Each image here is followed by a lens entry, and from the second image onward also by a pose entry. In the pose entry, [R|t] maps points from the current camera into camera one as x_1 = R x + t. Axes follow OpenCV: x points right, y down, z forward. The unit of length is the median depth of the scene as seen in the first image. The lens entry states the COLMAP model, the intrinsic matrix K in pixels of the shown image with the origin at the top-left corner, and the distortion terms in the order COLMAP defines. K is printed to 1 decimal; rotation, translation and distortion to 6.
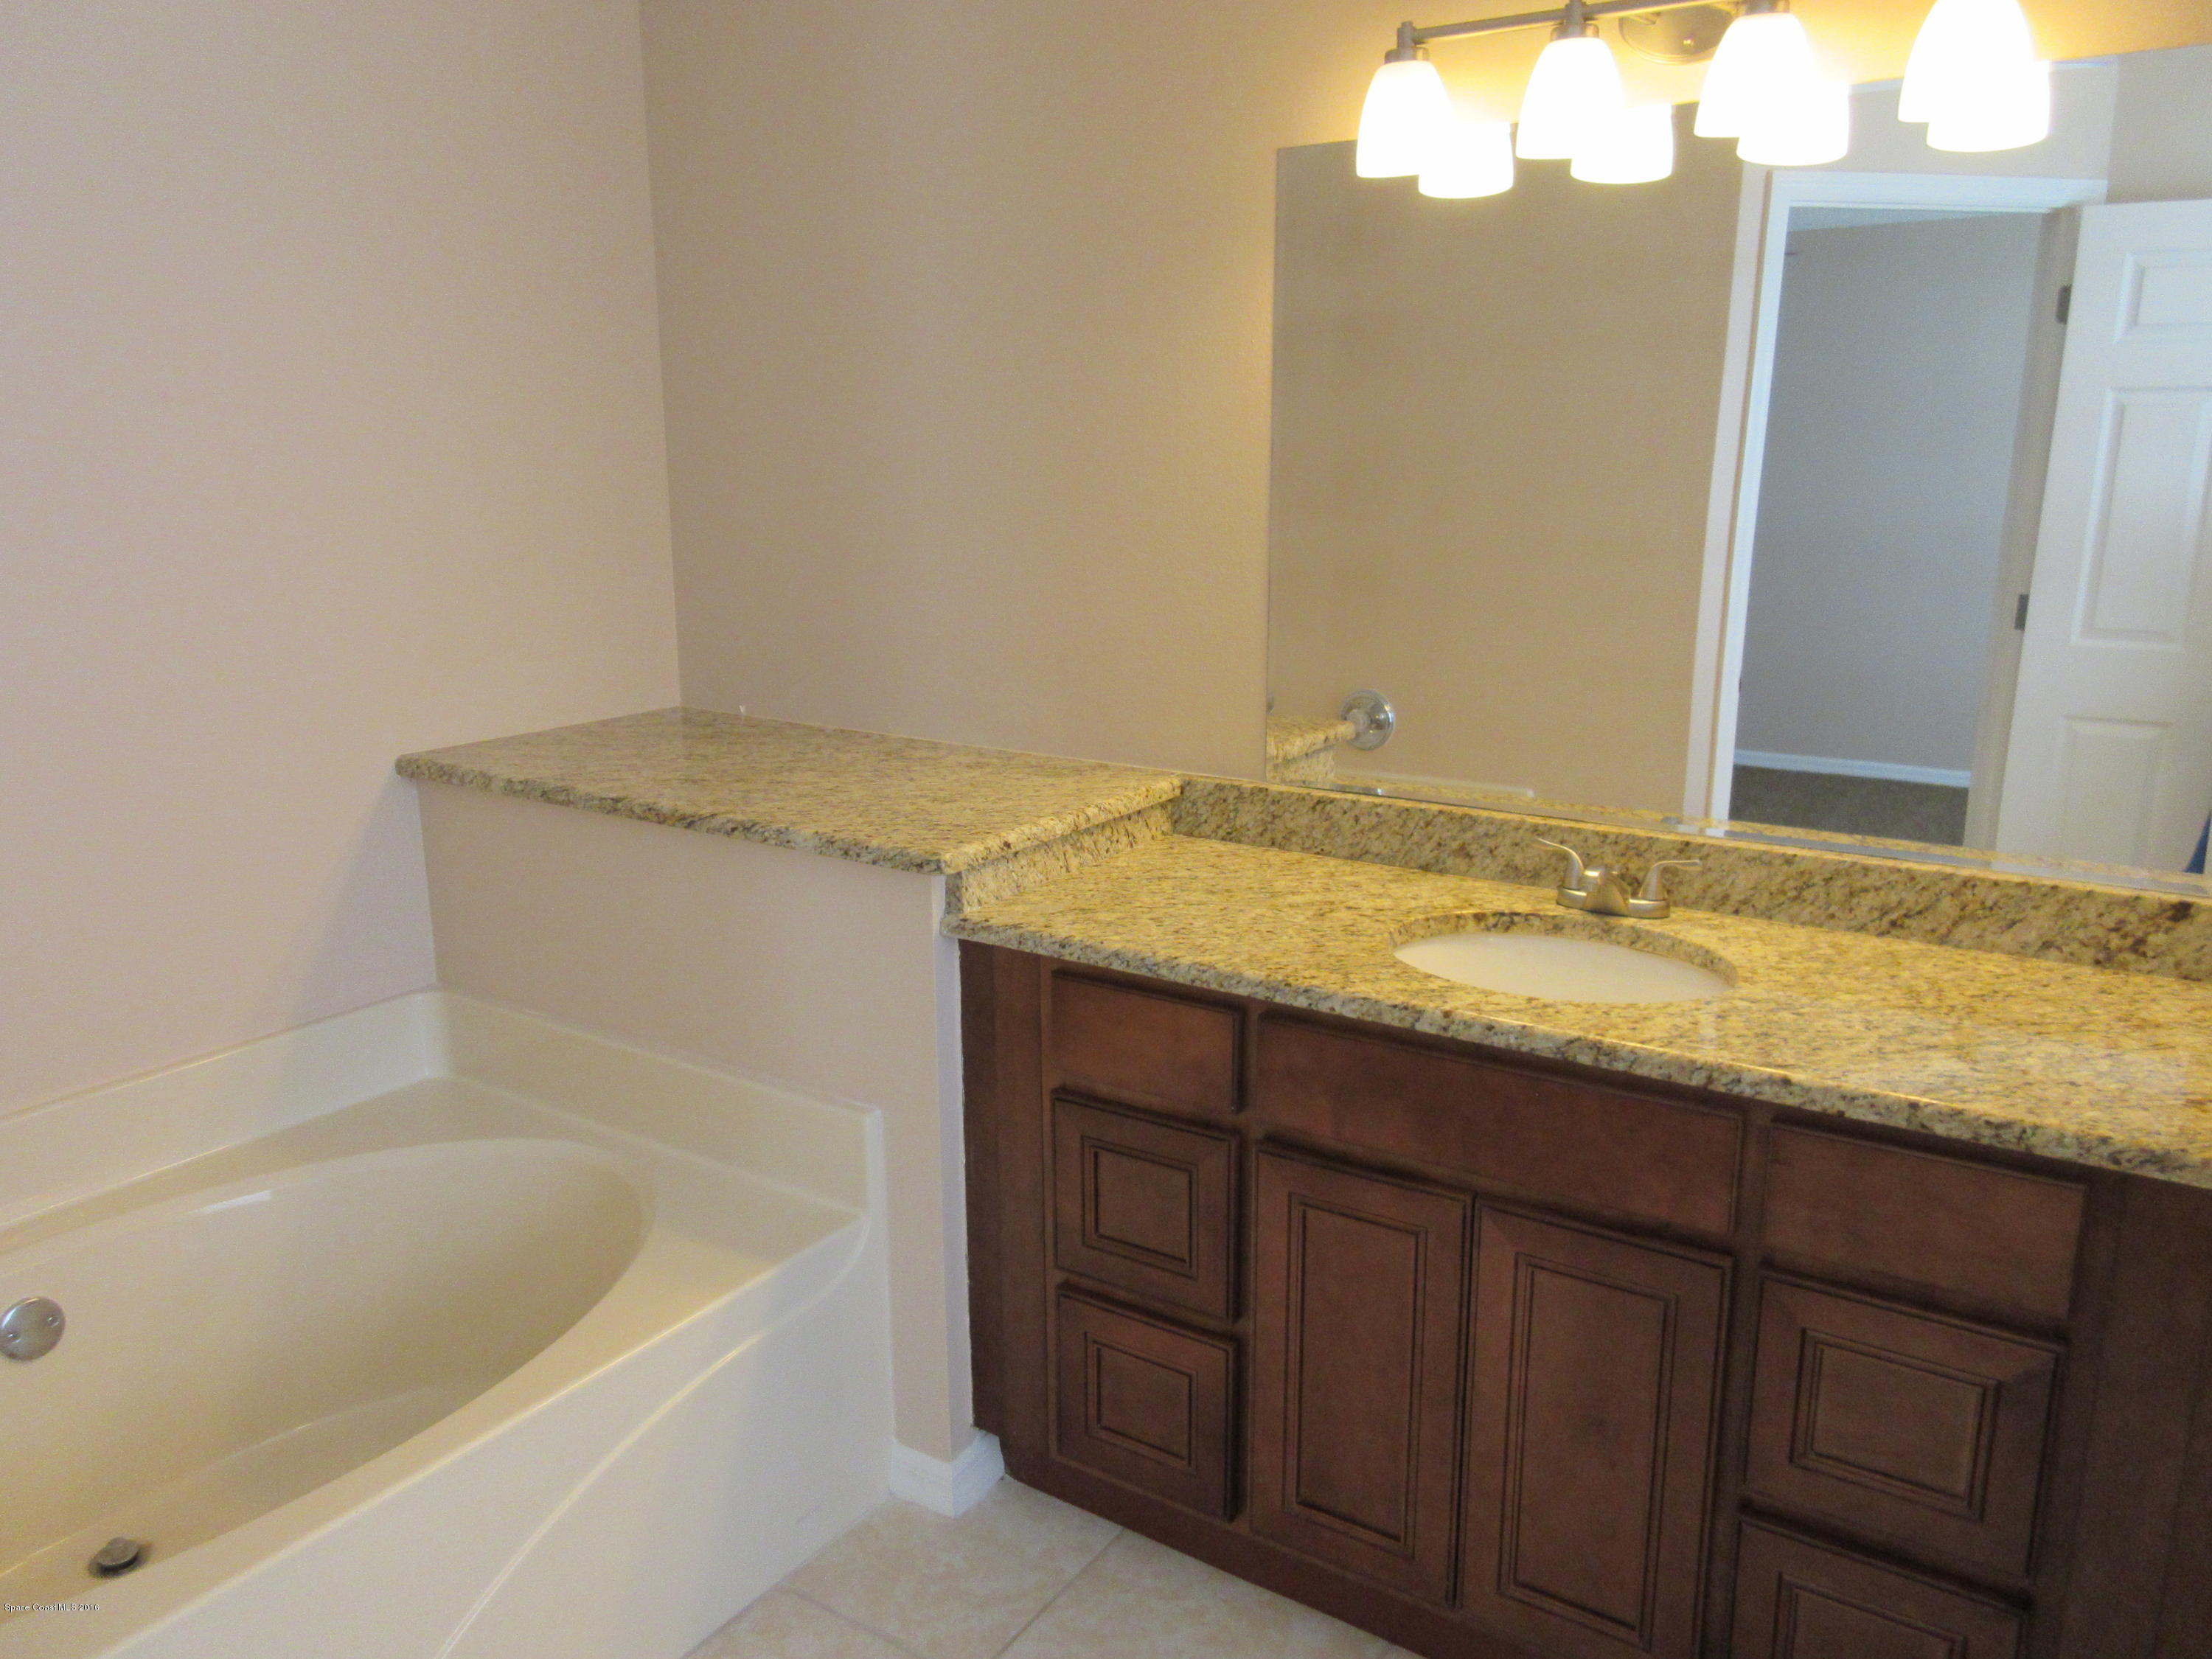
lens RADIAL K [[1646.9, 0, 1106.7], [0, 1646.9, 847.3], [0, 0, 1]] dist [0.012773, -0.005028]
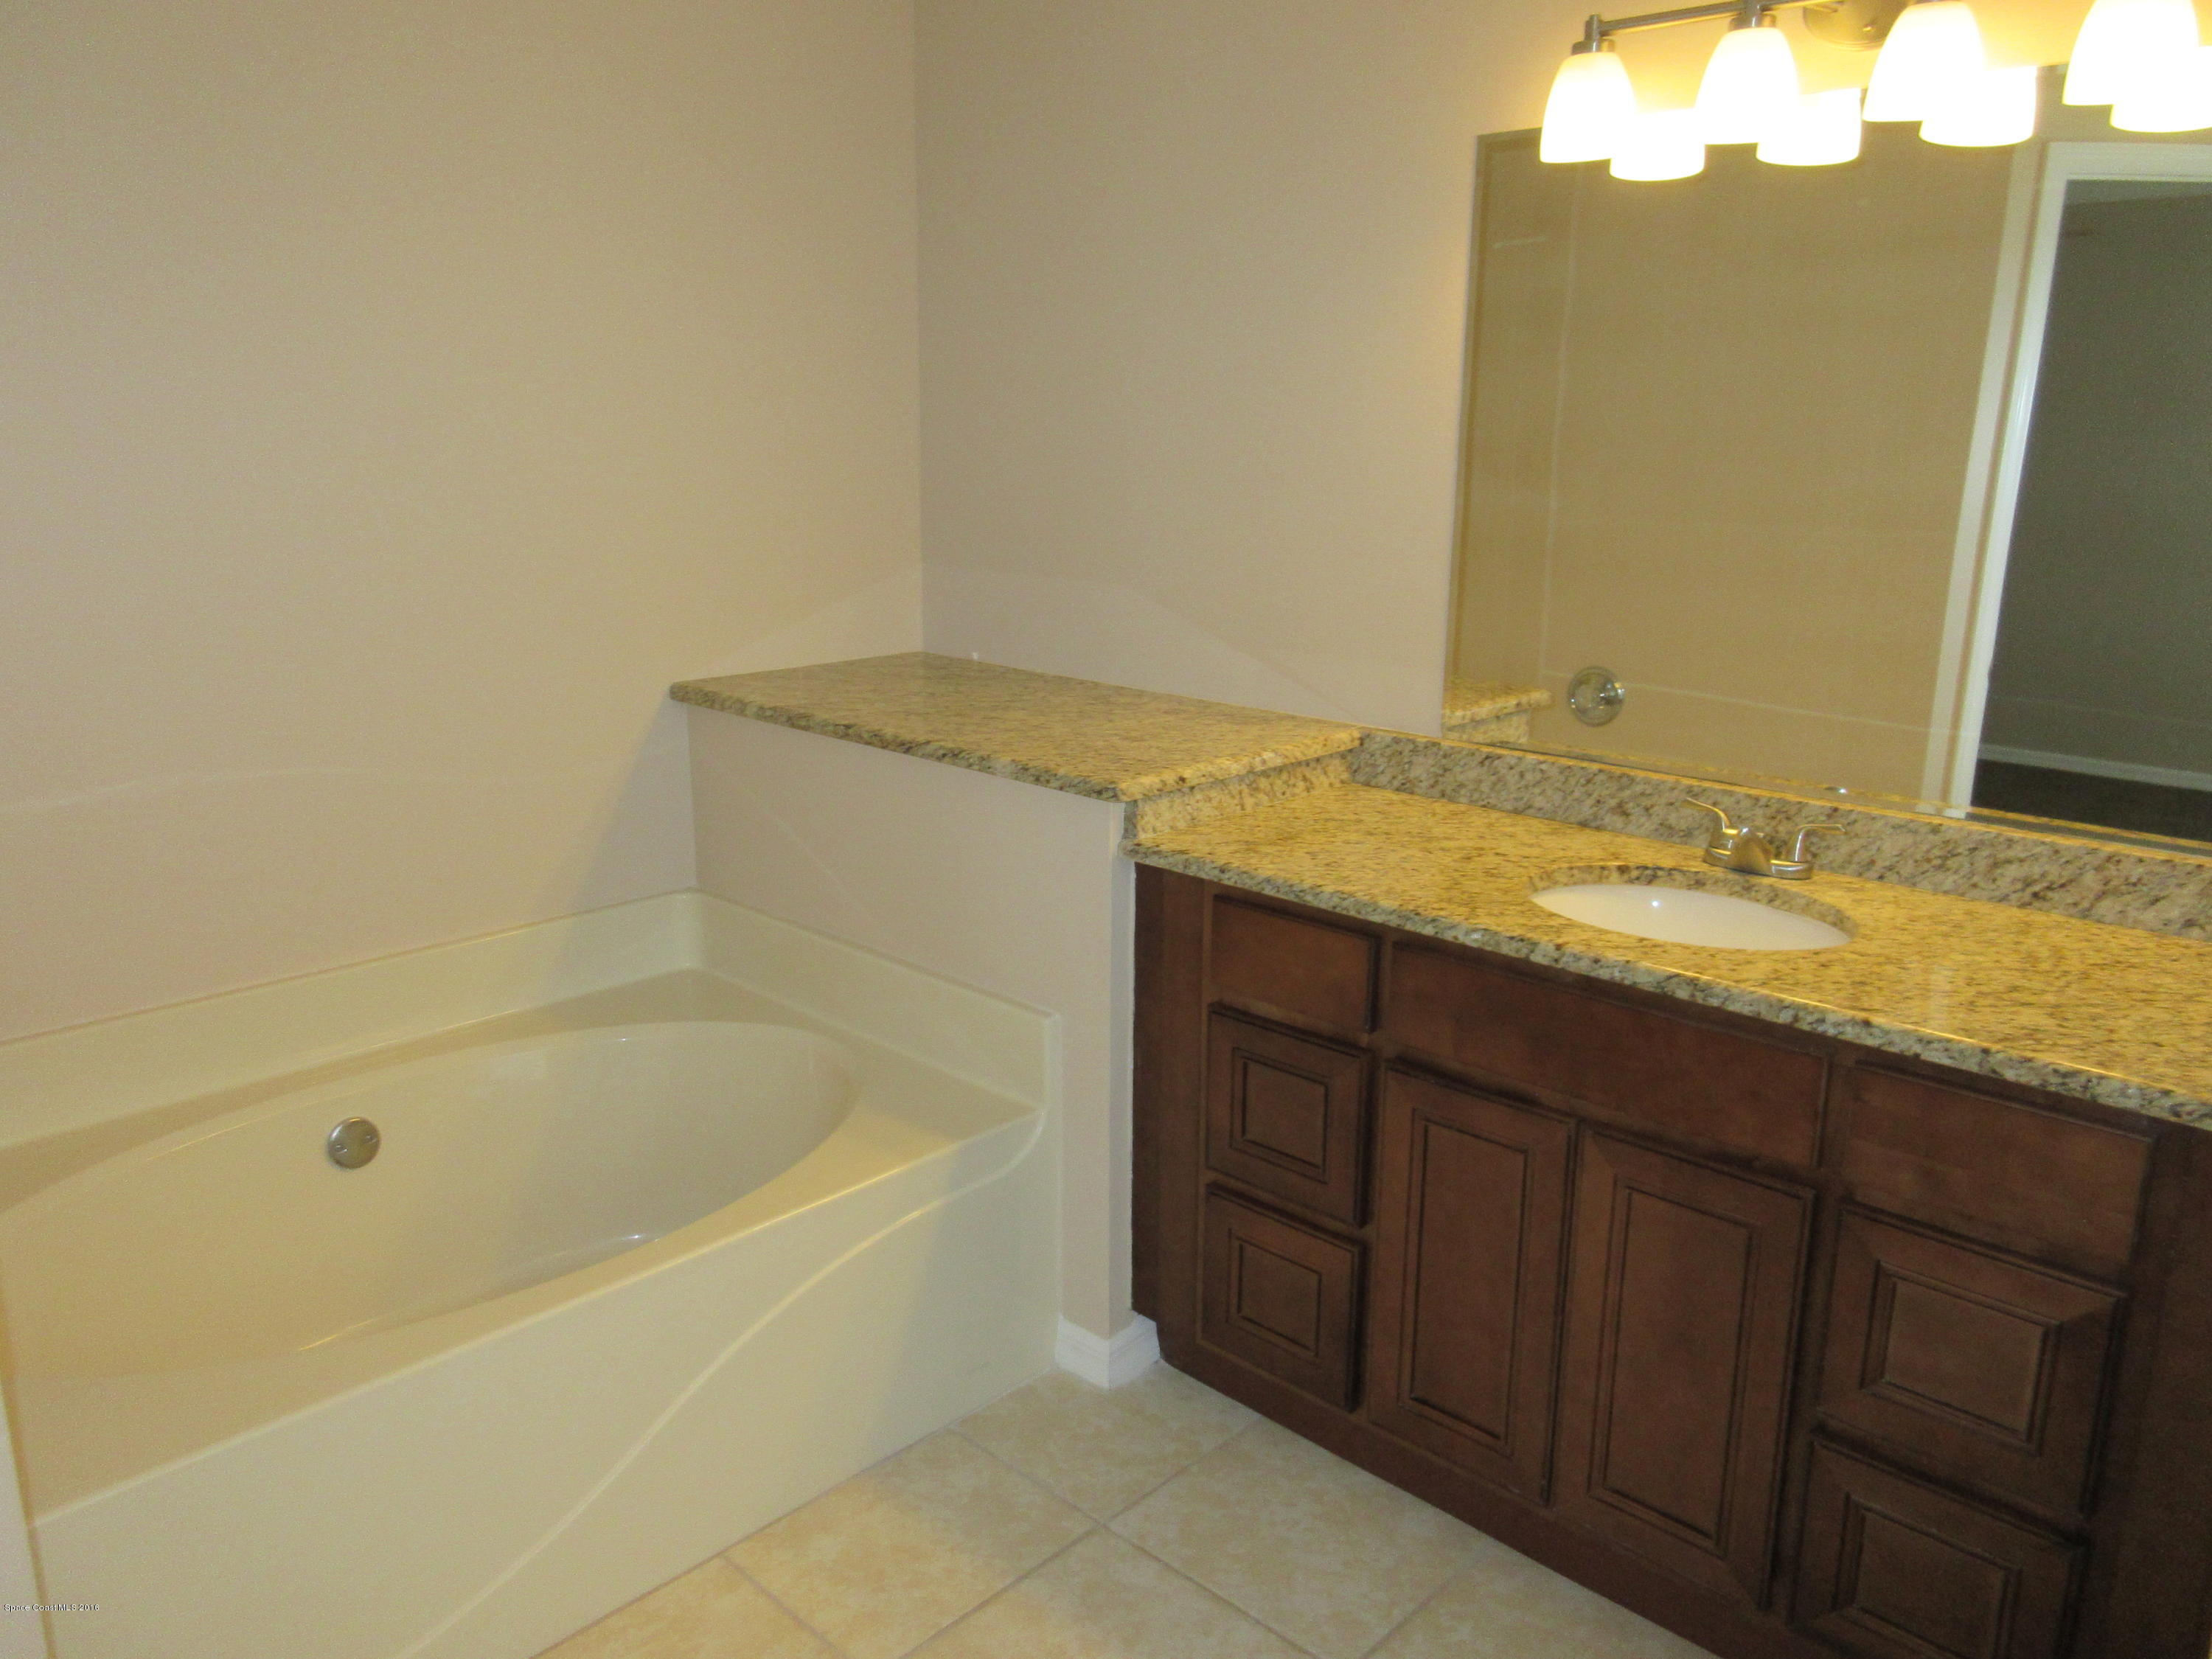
lens RADIAL K [[1646.9, 0, 1106.7], [0, 1646.9, 847.3], [0, 0, 1]] dist [0.012773, -0.005028]
pose [[0.985089, 0.055540, -0.162835, 0.074345], [-0.053175, 0.998407, 0.018850, 0.026904], [0.163623, -0.009910, 0.986473, -0.094548]]
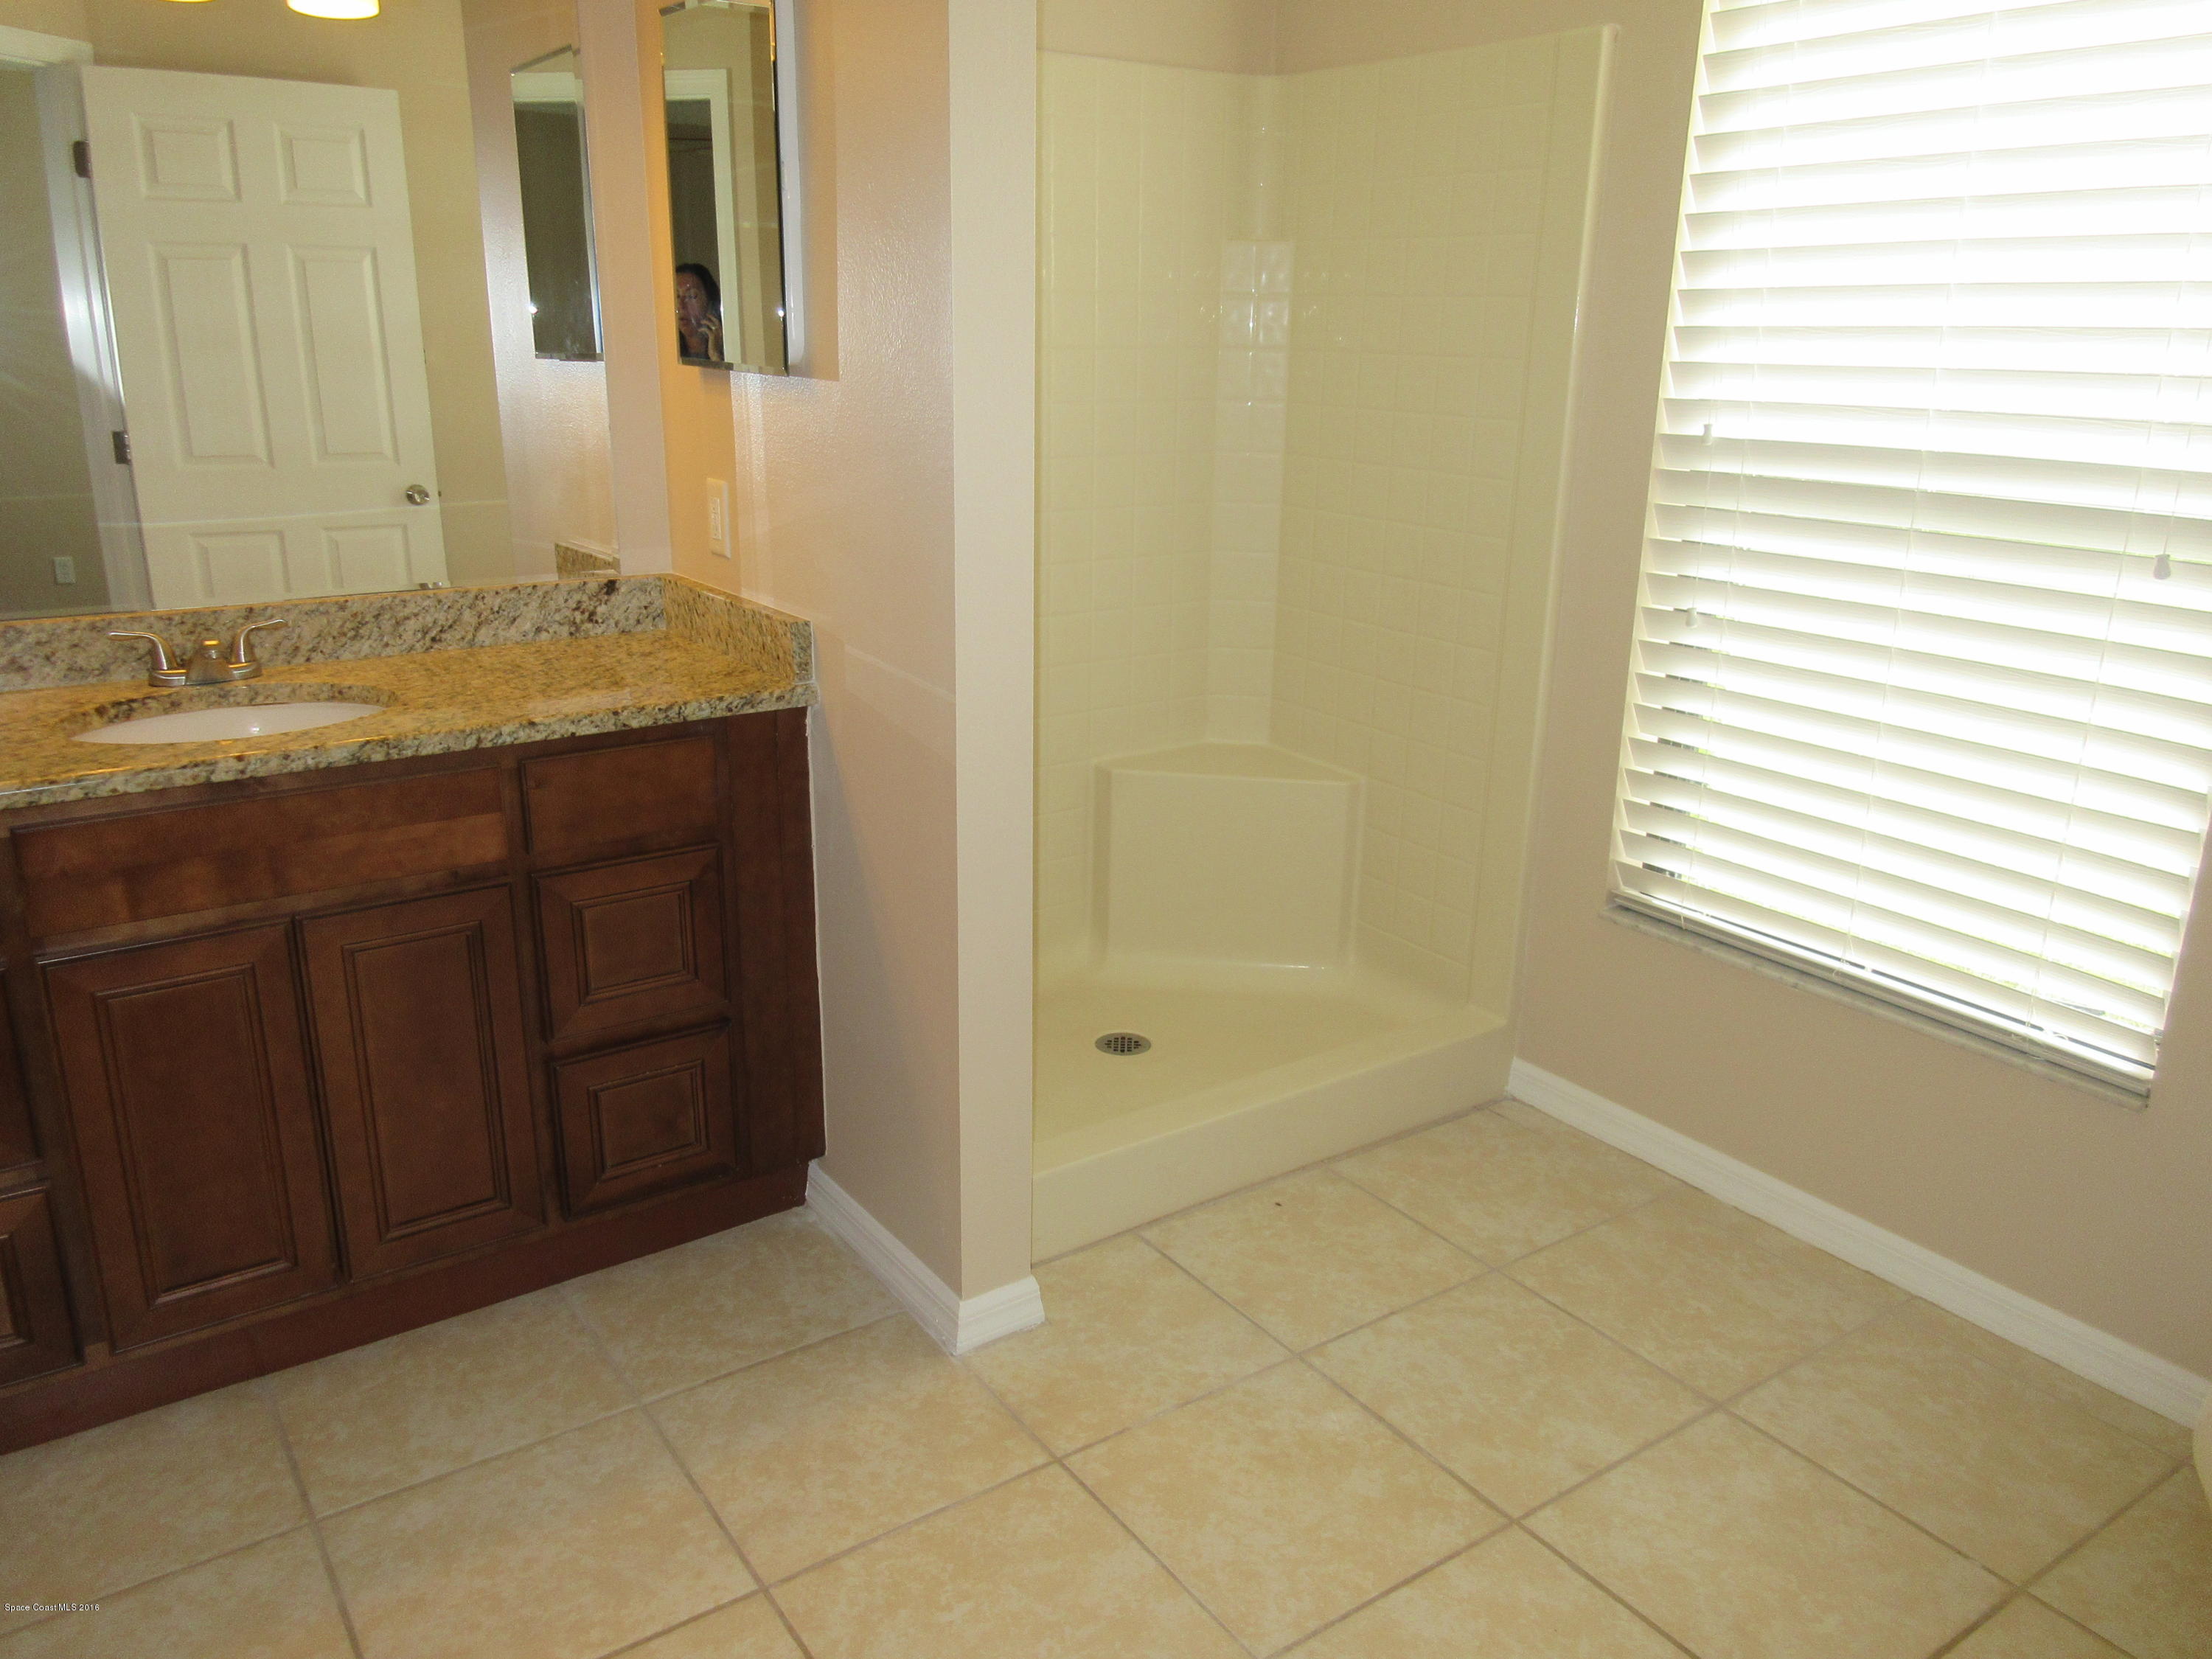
lens RADIAL K [[1633.2, 0, 1097.3], [0, 1633.2, 830.1], [0, 0, 1]] dist [-0.001815, -0.005158]
pose [[0.368352, -0.263966, 0.891425, -0.488152], [0.208738, 0.957846, 0.197381, 0.043853], [-0.905950, 0.113369, 0.407924, 0.030399]]
